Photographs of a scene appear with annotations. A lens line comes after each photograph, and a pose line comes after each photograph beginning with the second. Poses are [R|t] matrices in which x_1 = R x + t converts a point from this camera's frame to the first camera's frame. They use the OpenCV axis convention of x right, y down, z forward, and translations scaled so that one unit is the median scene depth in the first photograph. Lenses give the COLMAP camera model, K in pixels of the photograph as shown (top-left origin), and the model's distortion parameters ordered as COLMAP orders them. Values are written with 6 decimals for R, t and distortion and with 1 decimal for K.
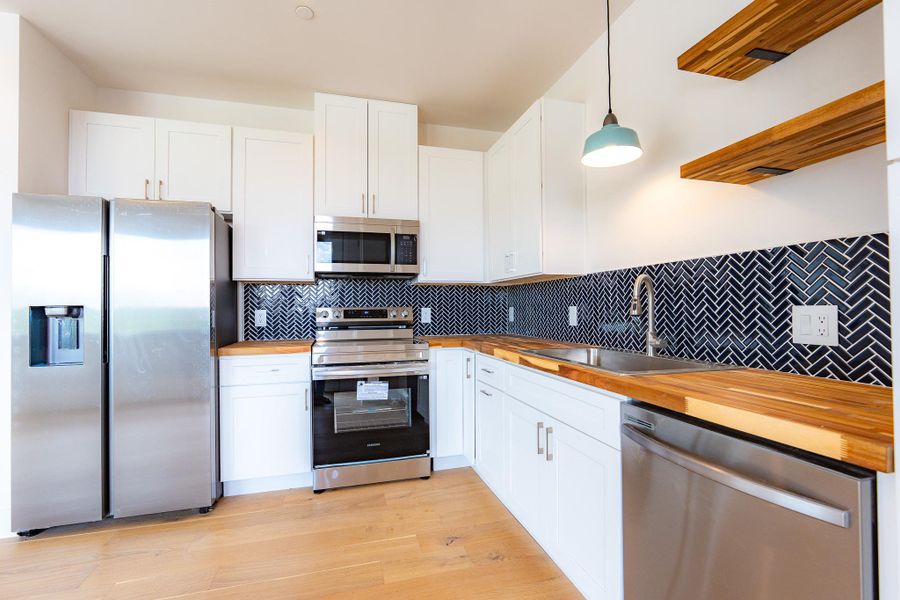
lens RADIAL K [[405.5, 0, 448.1], [0, 405.5, 303.3], [0, 0, 1]] dist [0.003030, 0.000390]
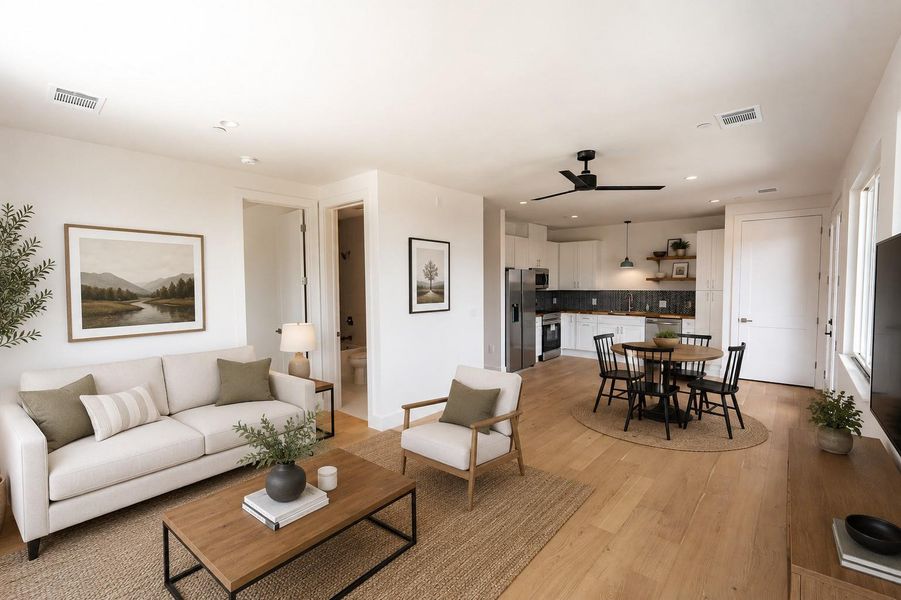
lens RADIAL K [[405.9, 0, 451.1], [0, 405.9, 300.2], [0, 0, 1]] dist [0.003030, 0.000390]
pose [[0.816729, -0.028845, 0.576300, -2.631520], [-0.003786, 0.998460, 0.055340, -0.165324], [-0.577009, -0.047379, 0.815362, -1.089970]]
